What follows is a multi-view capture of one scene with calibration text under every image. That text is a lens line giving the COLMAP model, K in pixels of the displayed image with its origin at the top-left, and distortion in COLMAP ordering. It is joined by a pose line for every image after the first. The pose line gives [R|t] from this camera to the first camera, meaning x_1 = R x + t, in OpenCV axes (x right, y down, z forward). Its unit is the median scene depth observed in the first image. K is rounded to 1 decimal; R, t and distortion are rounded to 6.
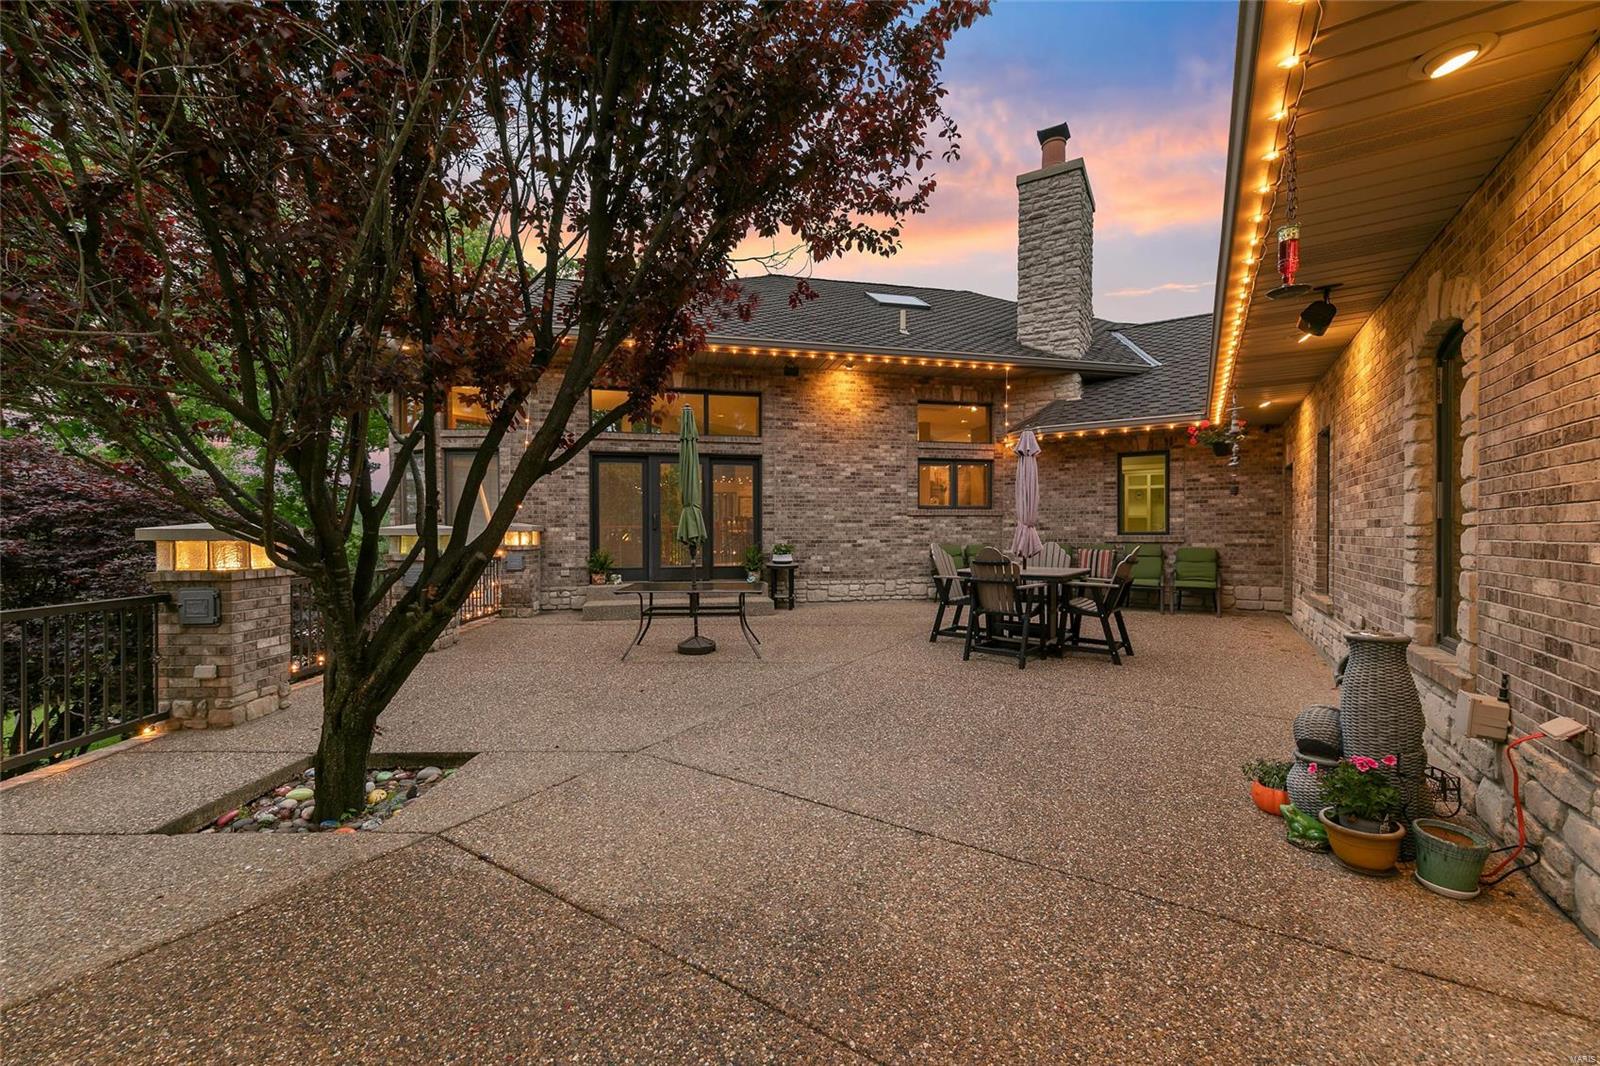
lens RADIAL K [[624.4, 0, 801.0], [0, 624.4, 537.9], [0, 0, 1]] dist [0.003853, -0.000076]
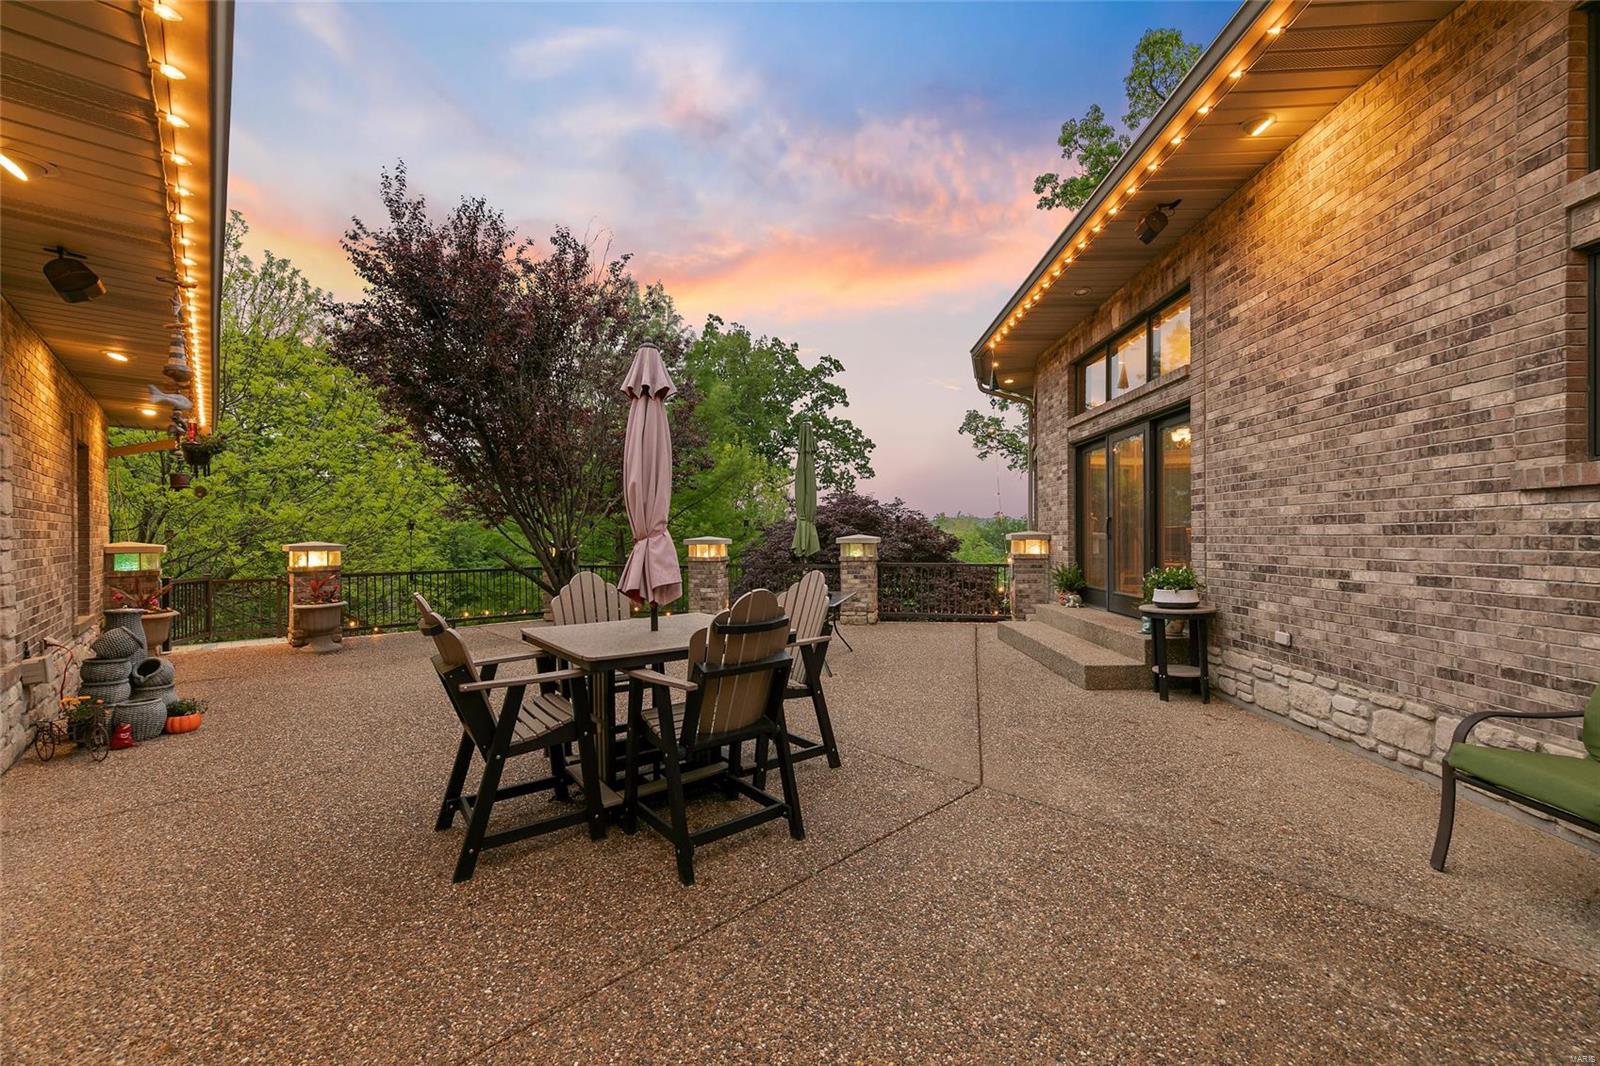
lens RADIAL K [[624.4, 0, 801.0], [0, 624.4, 537.9], [0, 0, 1]] dist [0.003853, -0.000076]
pose [[-0.256201, 0.007962, -0.966591, 0.513090], [-0.003108, 0.999954, 0.009060, -0.017949], [0.966619, 0.005326, -0.256164, 0.792513]]
